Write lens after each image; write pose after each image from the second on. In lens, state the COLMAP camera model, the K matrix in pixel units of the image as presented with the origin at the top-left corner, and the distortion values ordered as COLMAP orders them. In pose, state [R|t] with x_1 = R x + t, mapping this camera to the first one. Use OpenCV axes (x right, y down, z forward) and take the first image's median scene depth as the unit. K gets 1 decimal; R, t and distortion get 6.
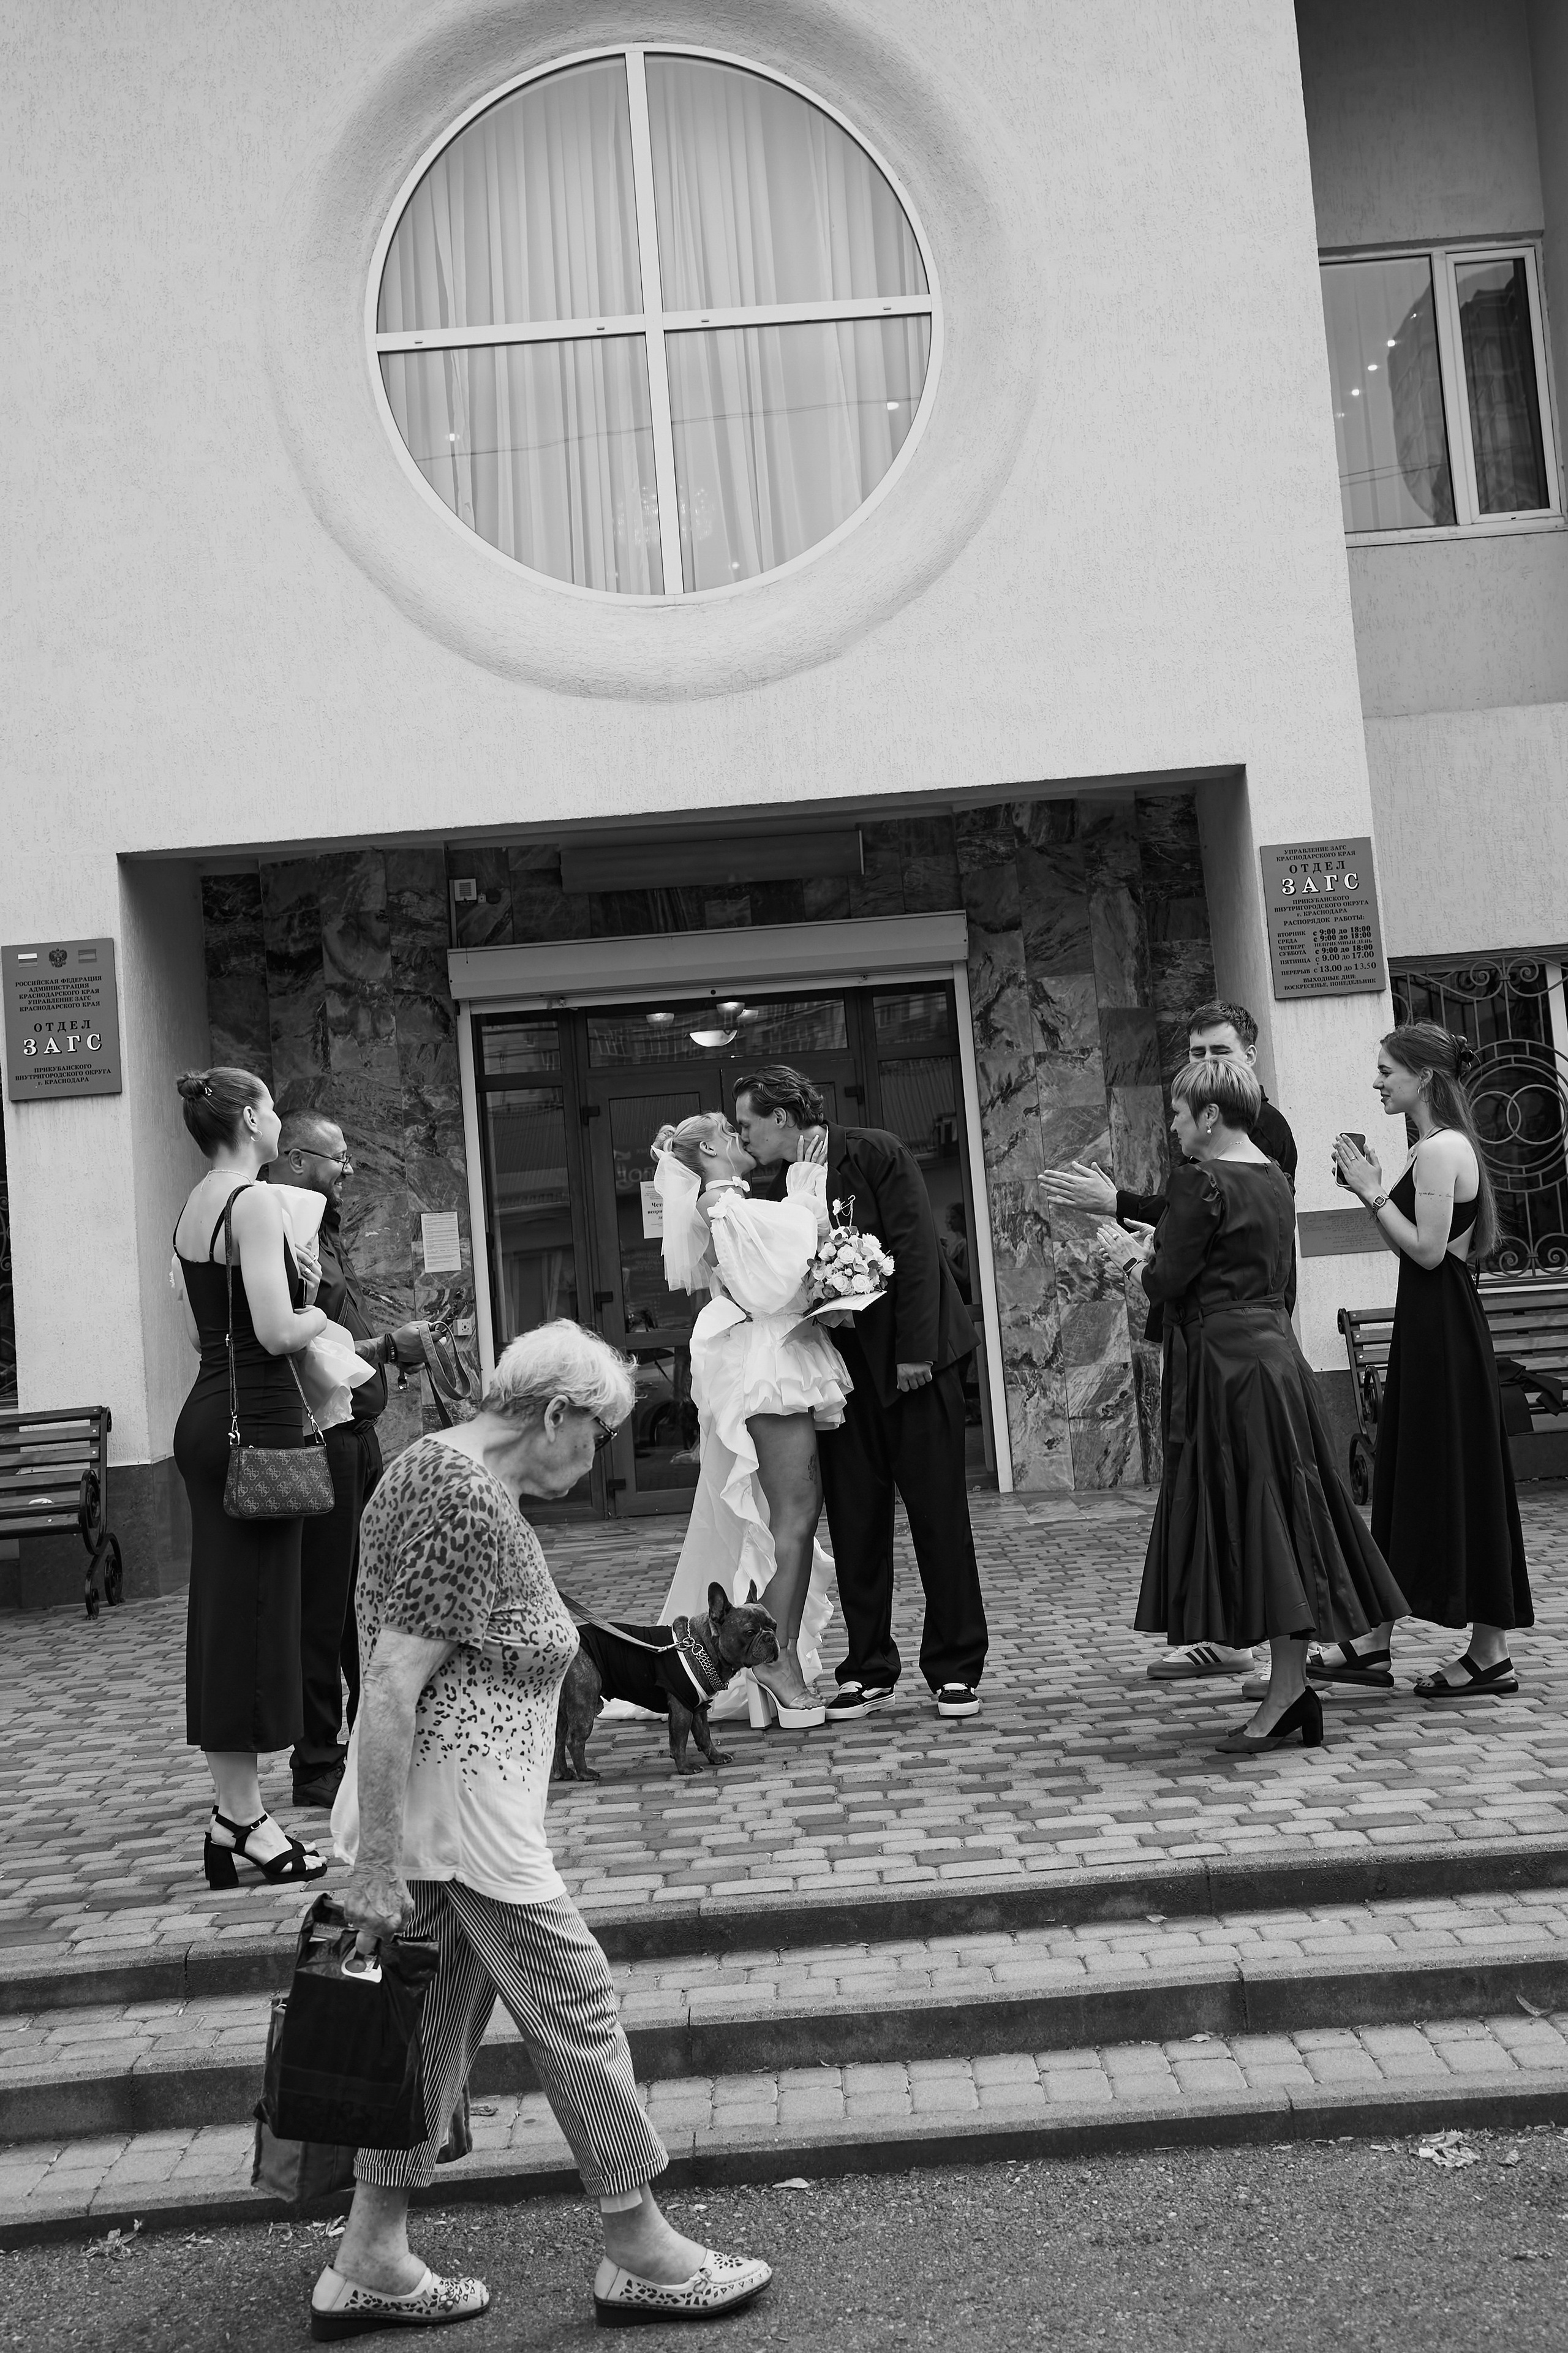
lens RADIAL K [[2790.9, 0, 786.3], [0, 2790.9, 1011.5], [0, 0, 1]] dist [0.034569, 0.006523]
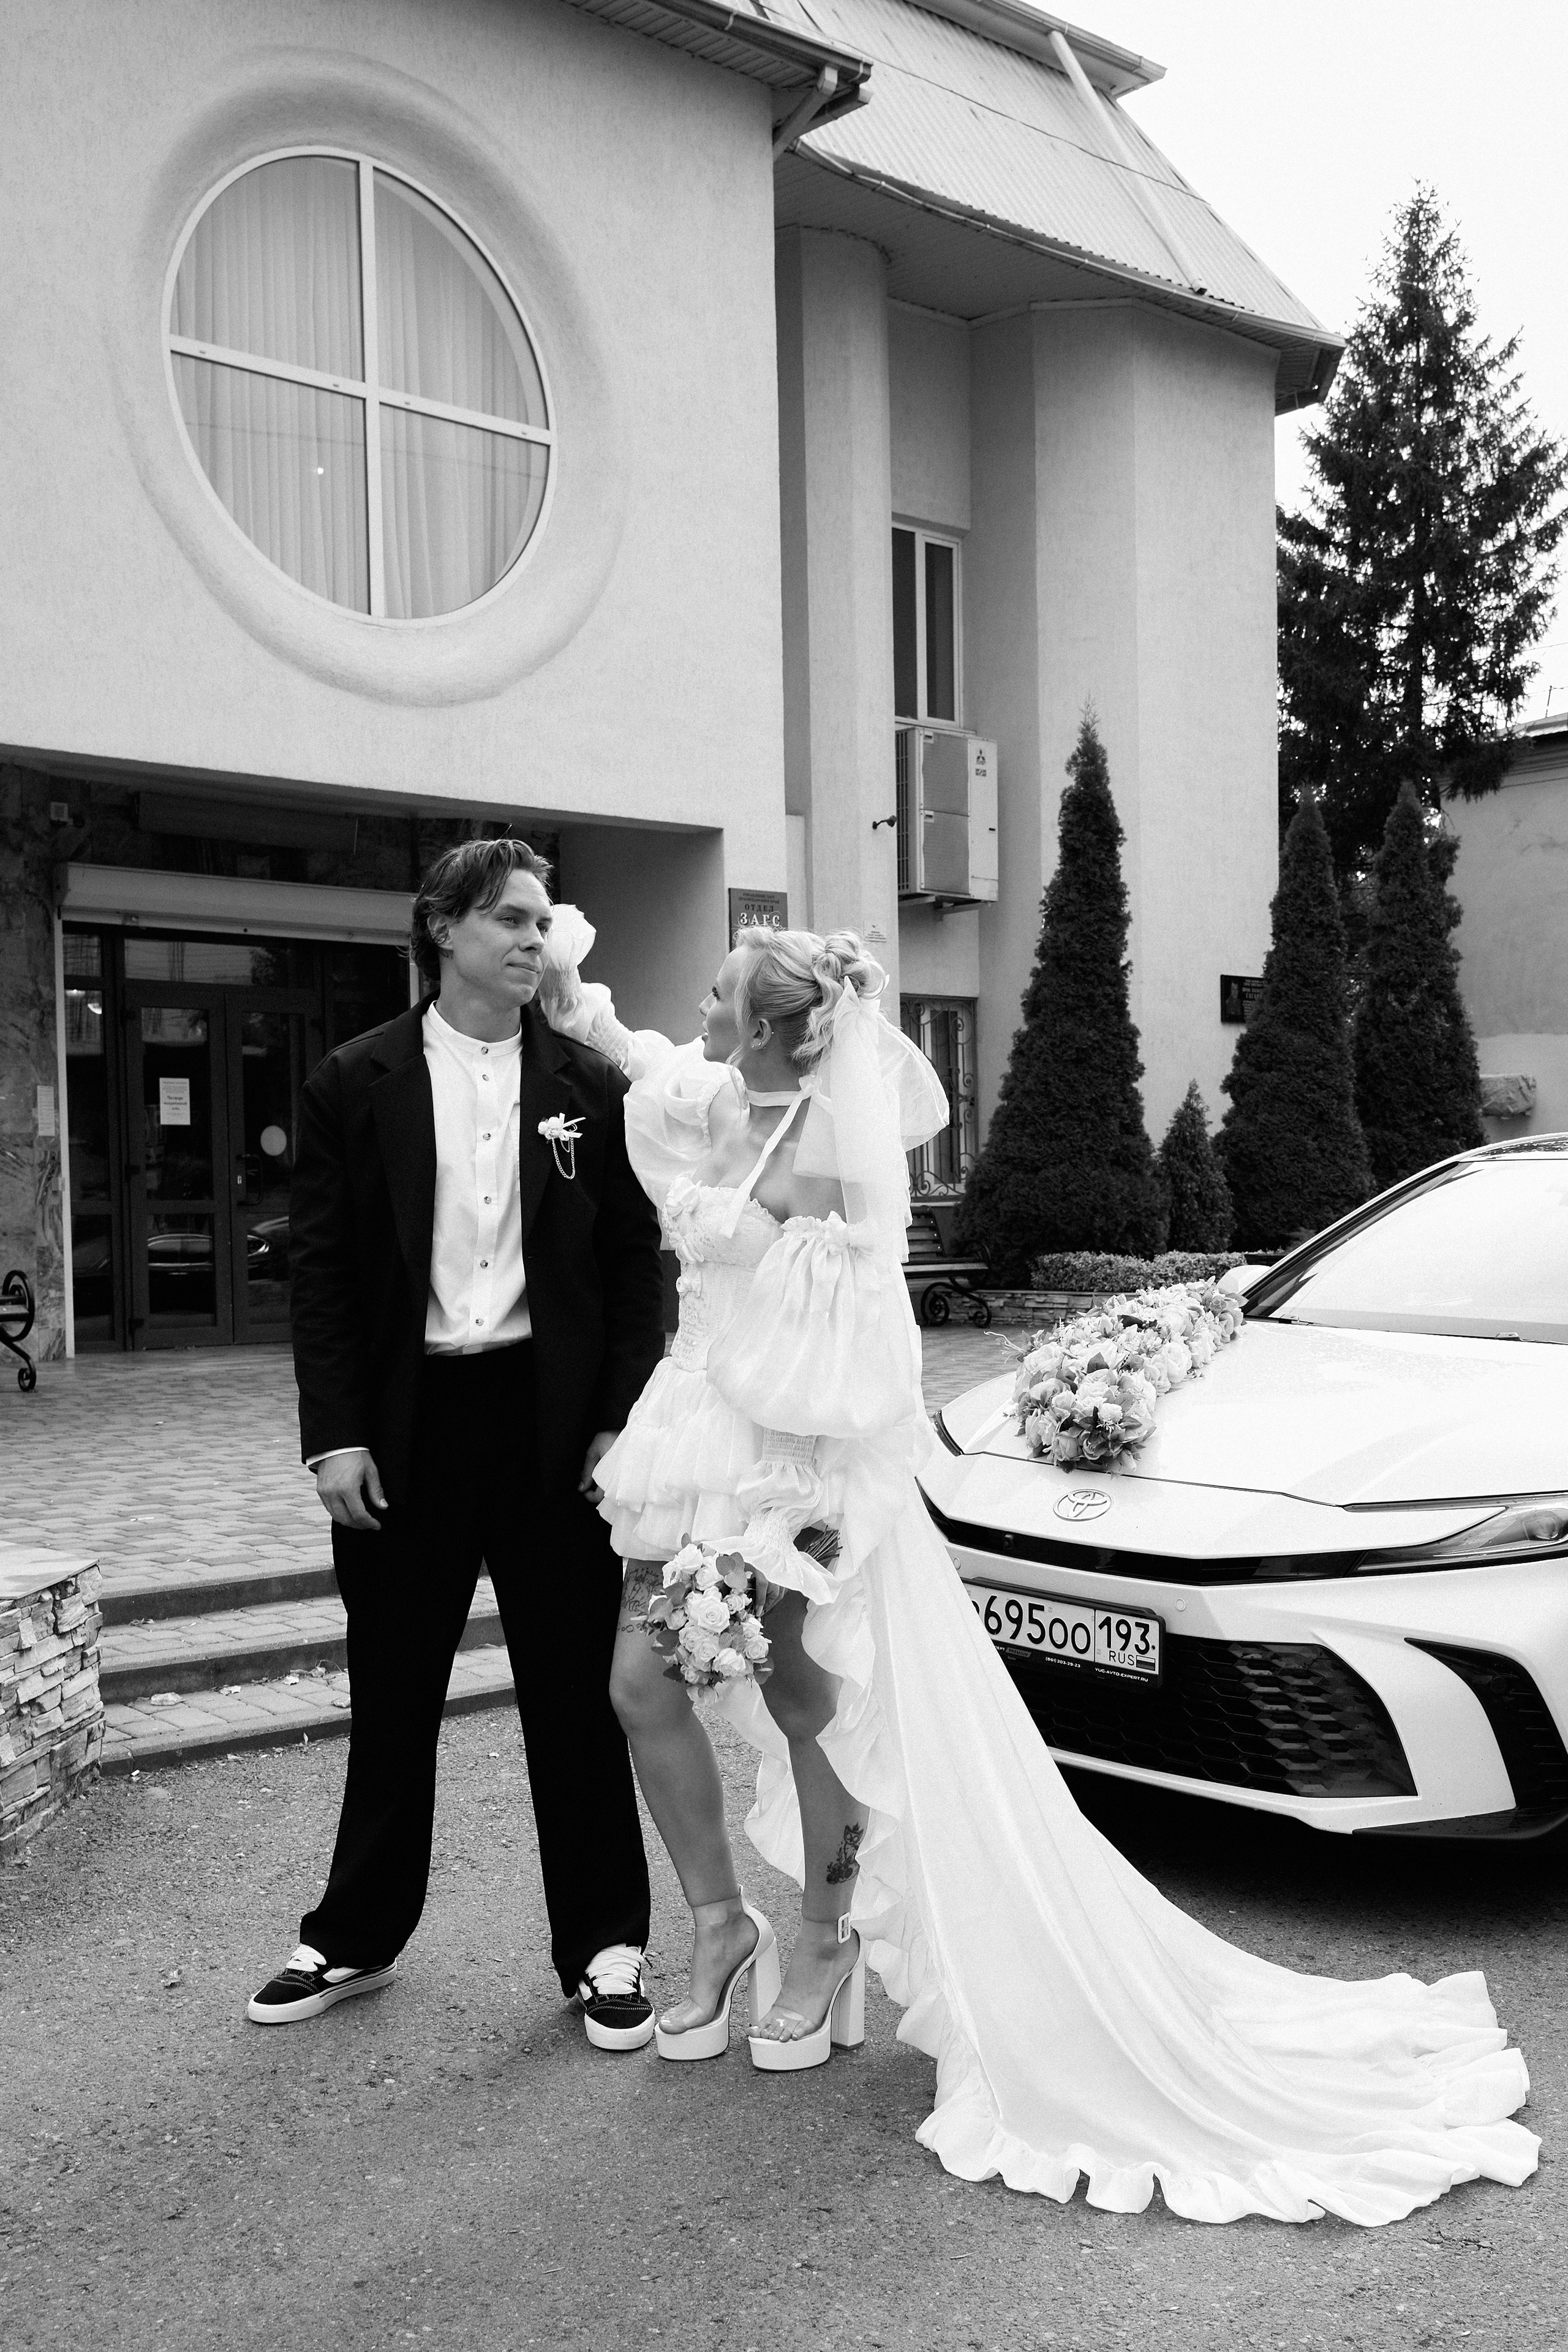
lens RADIAL K [[2559.6, 0, 847.9], [0, 2559.6, 1282.0], [0, 0, 1]] dist [0.026631, 0.063097]
pose [[0.722234, 0.044789, 0.690197, -0.626171], [-0.106664, 0.993176, 0.047164, 0.067452], [-0.683375, -0.107683, 0.722083, -0.019649]]
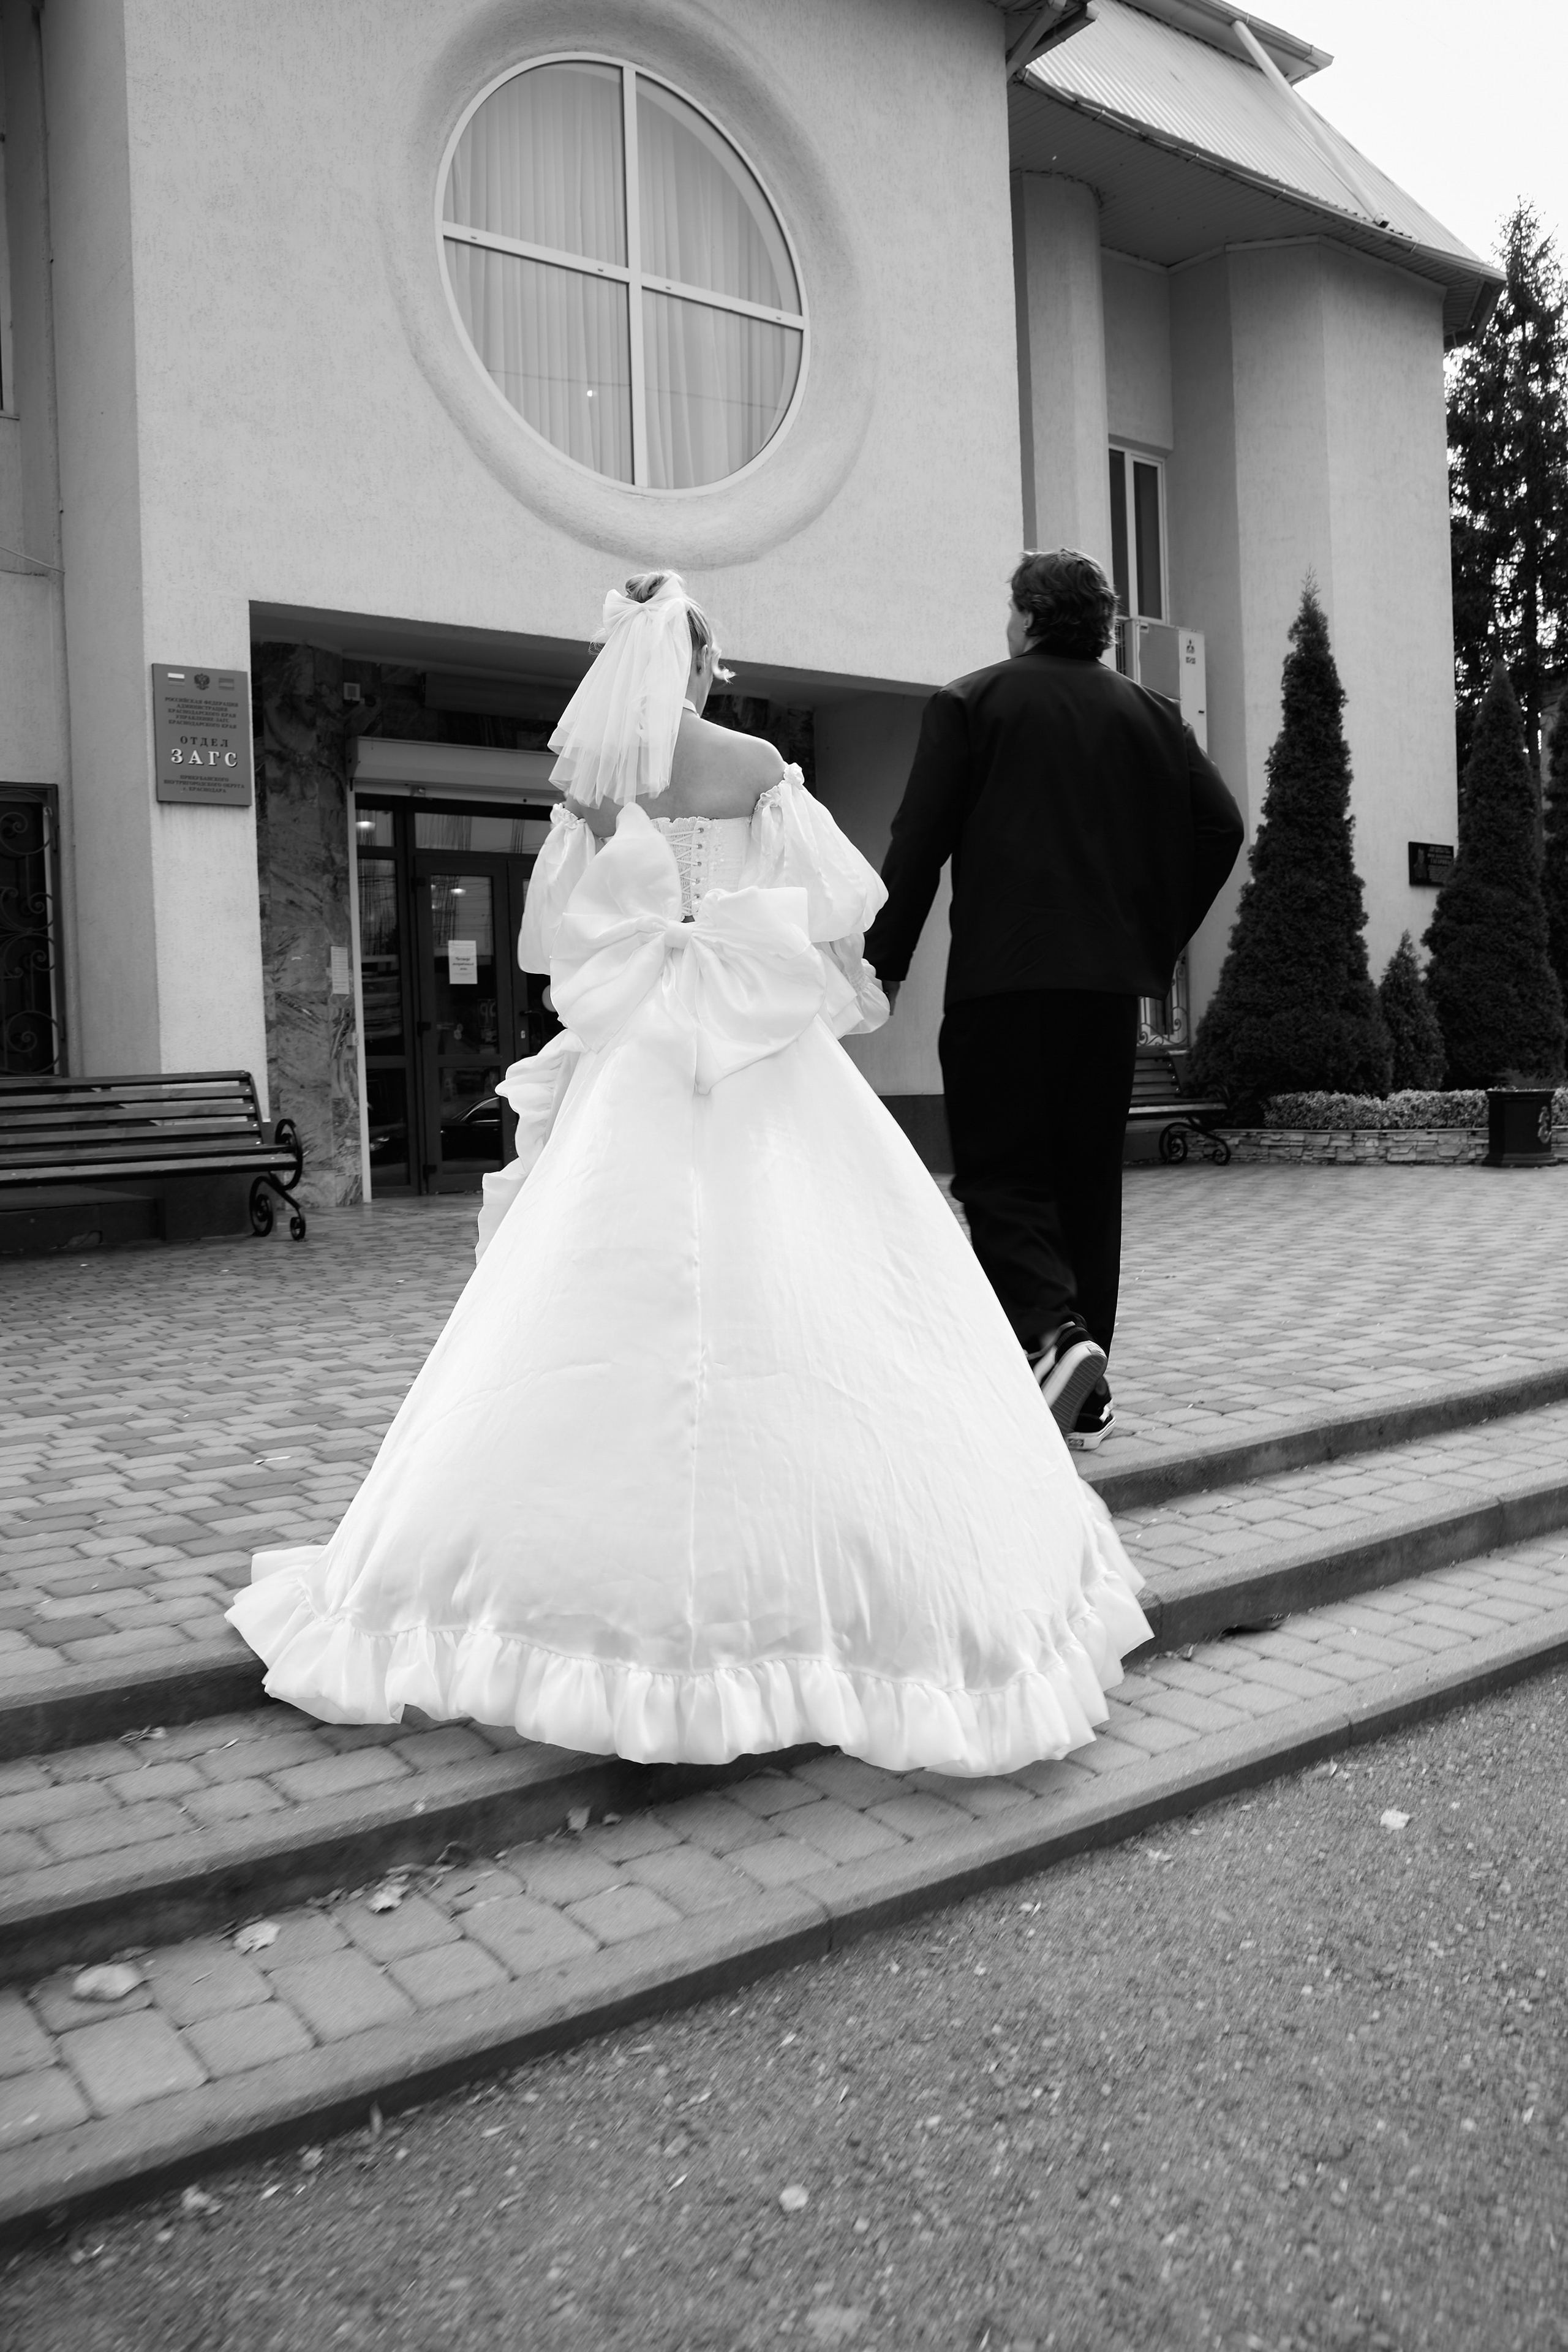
lens RADIAL K [[1864.2, 0, 784.0], [0, 1864.2, 1176.0], [0, 0, 1]] dist [-0.104131, 0.054670]
pose [[0.801385, 0.020783, 0.597788, -0.459774], [-0.087925, 0.992633, 0.083360, 0.087798], [-0.591651, -0.119364, 0.797308, 0.212584]]
